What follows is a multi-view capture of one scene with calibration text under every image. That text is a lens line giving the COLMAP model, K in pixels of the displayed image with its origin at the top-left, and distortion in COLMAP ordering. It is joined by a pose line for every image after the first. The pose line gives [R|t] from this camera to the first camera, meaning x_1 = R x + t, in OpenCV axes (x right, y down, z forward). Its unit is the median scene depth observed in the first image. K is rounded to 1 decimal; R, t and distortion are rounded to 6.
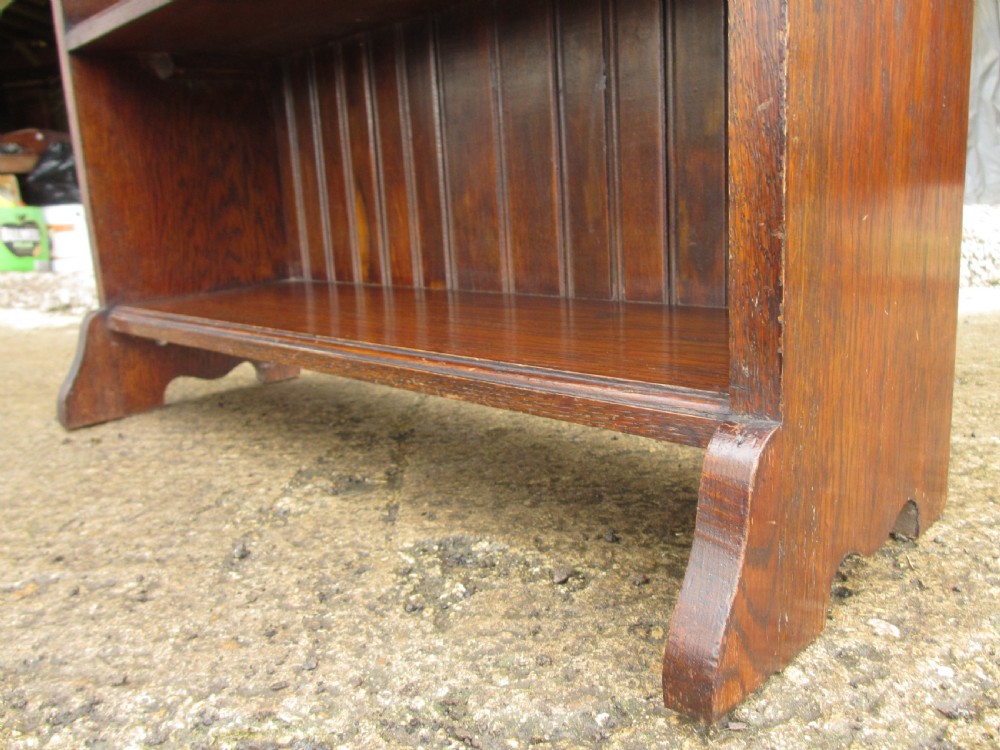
lens RADIAL K [[842.5, 0, 501.0], [0, 842.5, 378.5], [0, 0, 1]] dist [-0.054701, 0.017302]
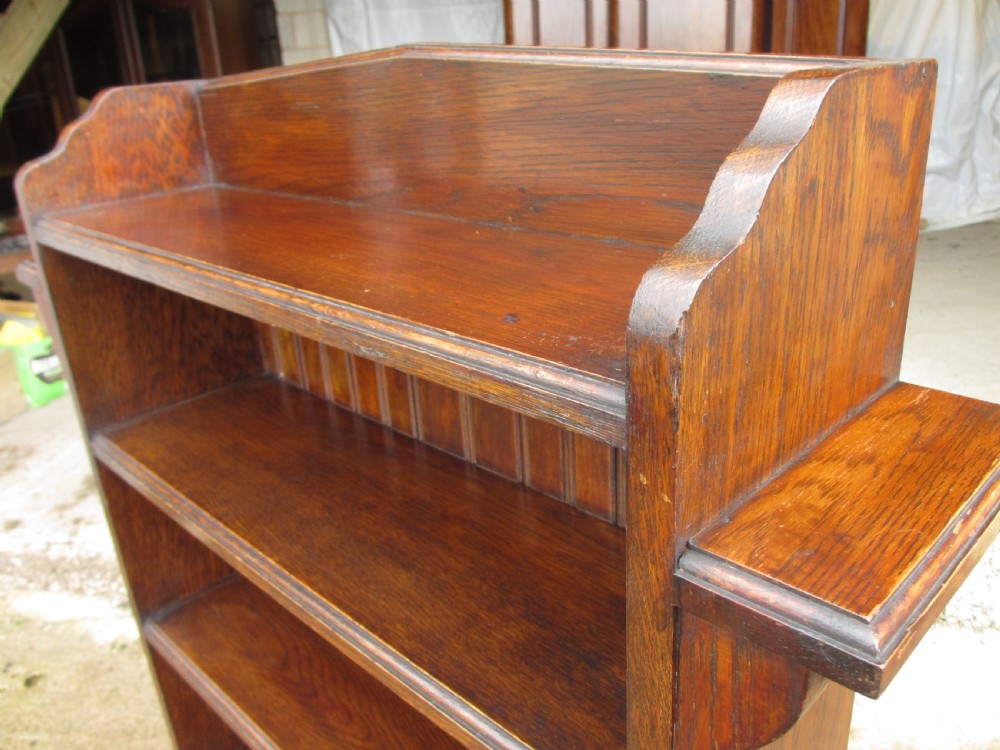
lens RADIAL K [[842.5, 0, 505.6], [0, 842.5, 378.5], [0, 0, 1]] dist [-0.054701, 0.017302]
pose [[0.999951, 0.002668, 0.009522, -0.046032], [-0.004144, 0.987344, 0.158537, -2.471691], [-0.008979, -0.158568, 0.987307, -0.464658]]
